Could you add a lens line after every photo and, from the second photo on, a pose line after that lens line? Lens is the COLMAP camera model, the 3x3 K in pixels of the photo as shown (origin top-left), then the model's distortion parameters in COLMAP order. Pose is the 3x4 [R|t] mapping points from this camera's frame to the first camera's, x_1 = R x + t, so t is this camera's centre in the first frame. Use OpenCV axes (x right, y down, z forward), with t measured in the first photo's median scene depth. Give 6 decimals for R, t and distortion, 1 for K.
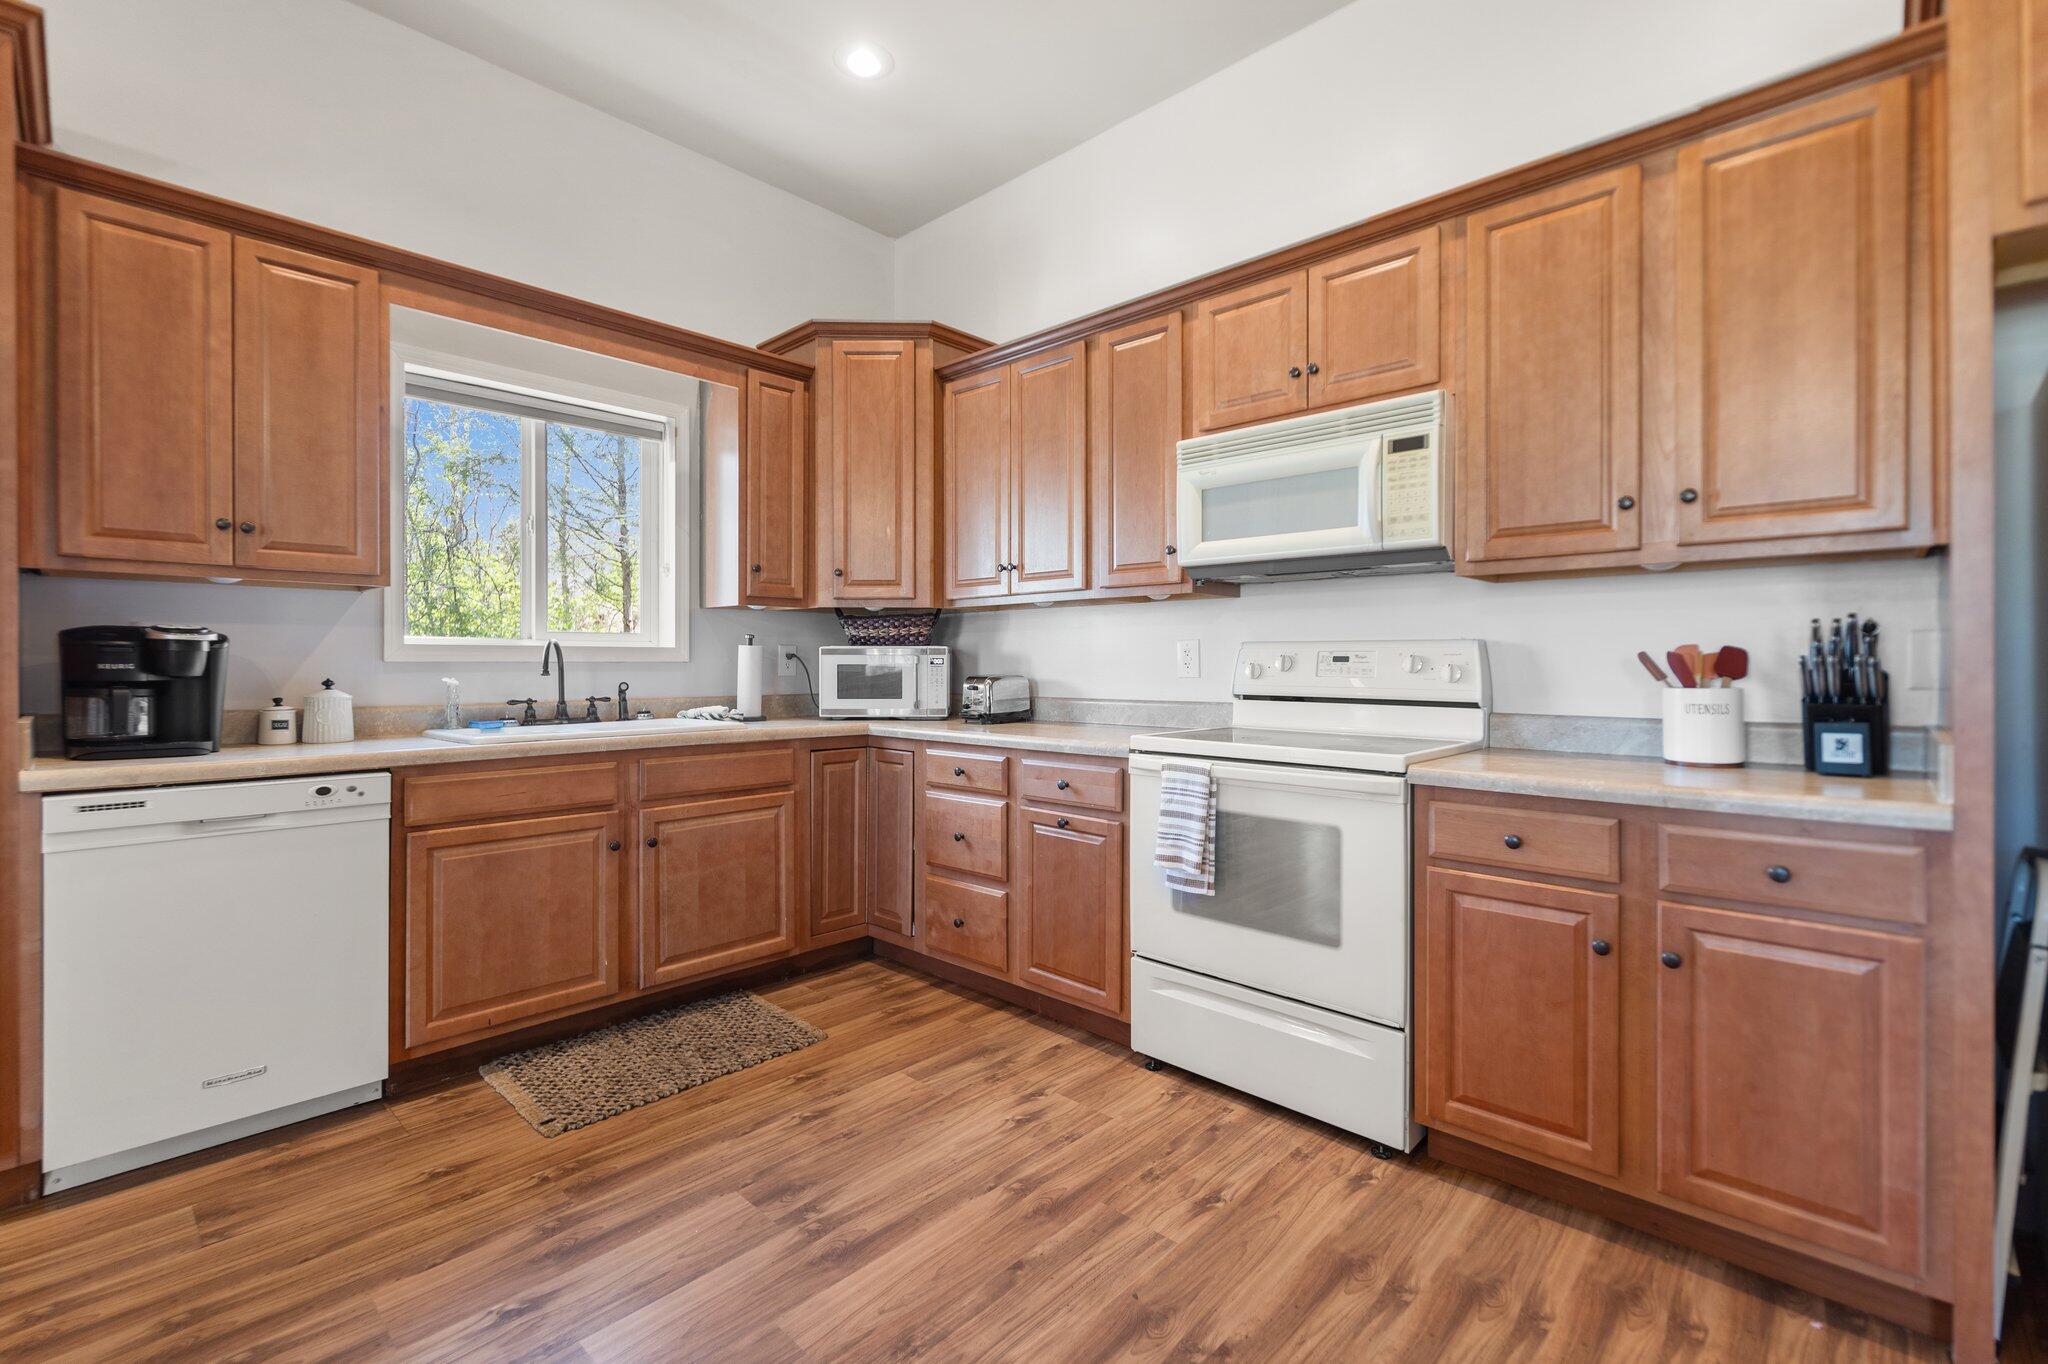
lens RADIAL K [[899.7, 0, 1010.2], [0, 899.7, 664.6], [0, 0, 1]] dist [-0.002926, 0.001658]
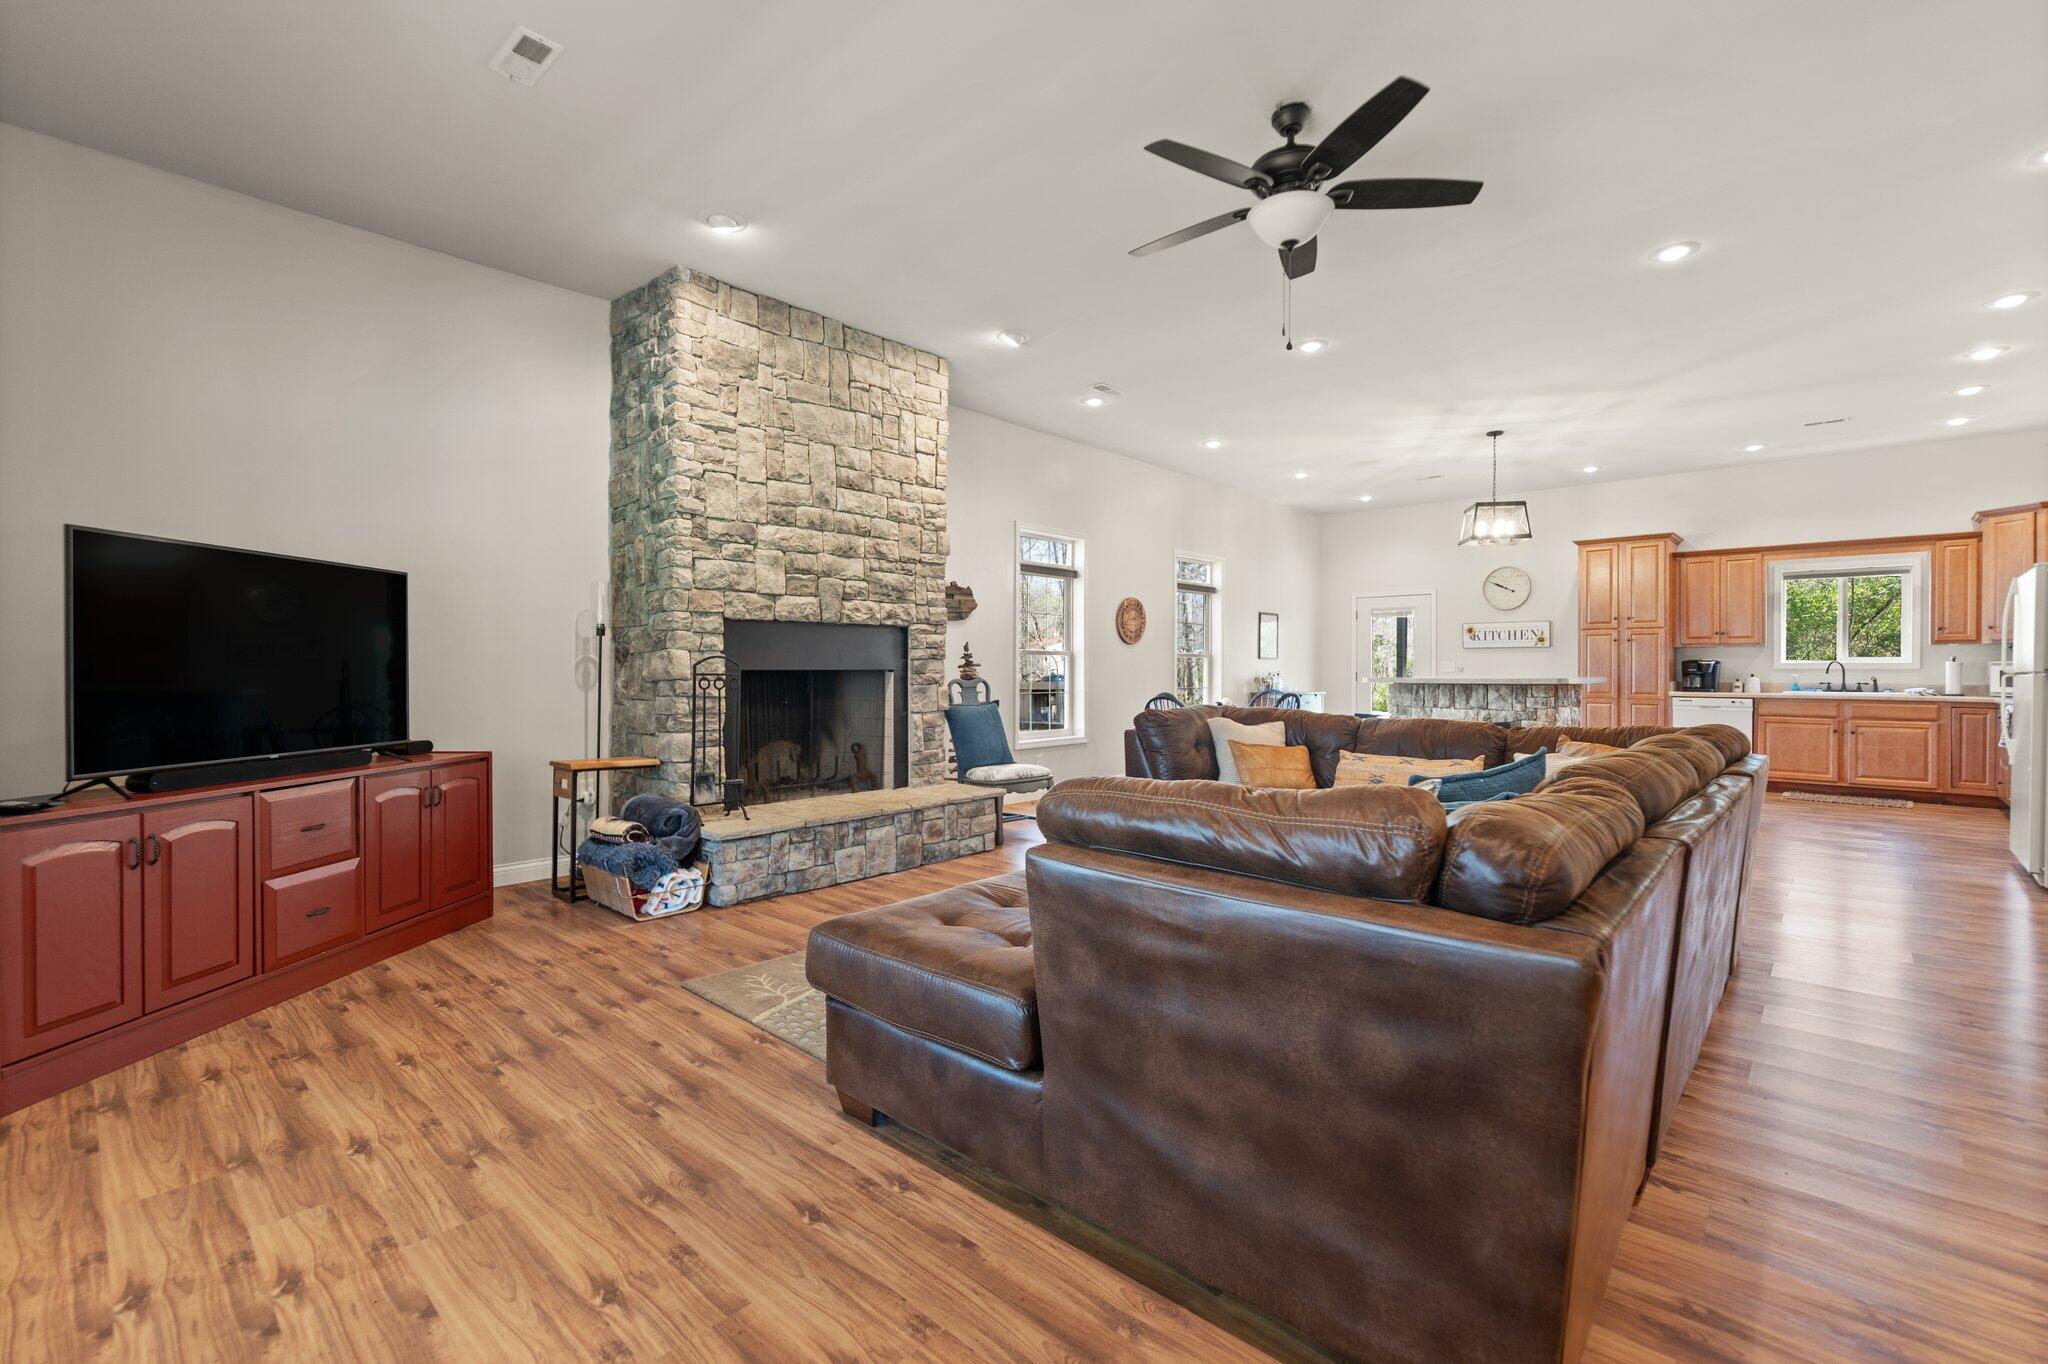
lens RADIAL K [[899.7, 0, 1024.4], [0, 899.7, 673.1], [0, 0, 1]] dist [-0.002926, 0.001658]
pose [[0.032820, 0.006042, -0.999443, 2.419565], [-0.002327, 0.999979, 0.005969, -0.000572], [0.999459, 0.002130, 0.032833, -1.757854]]
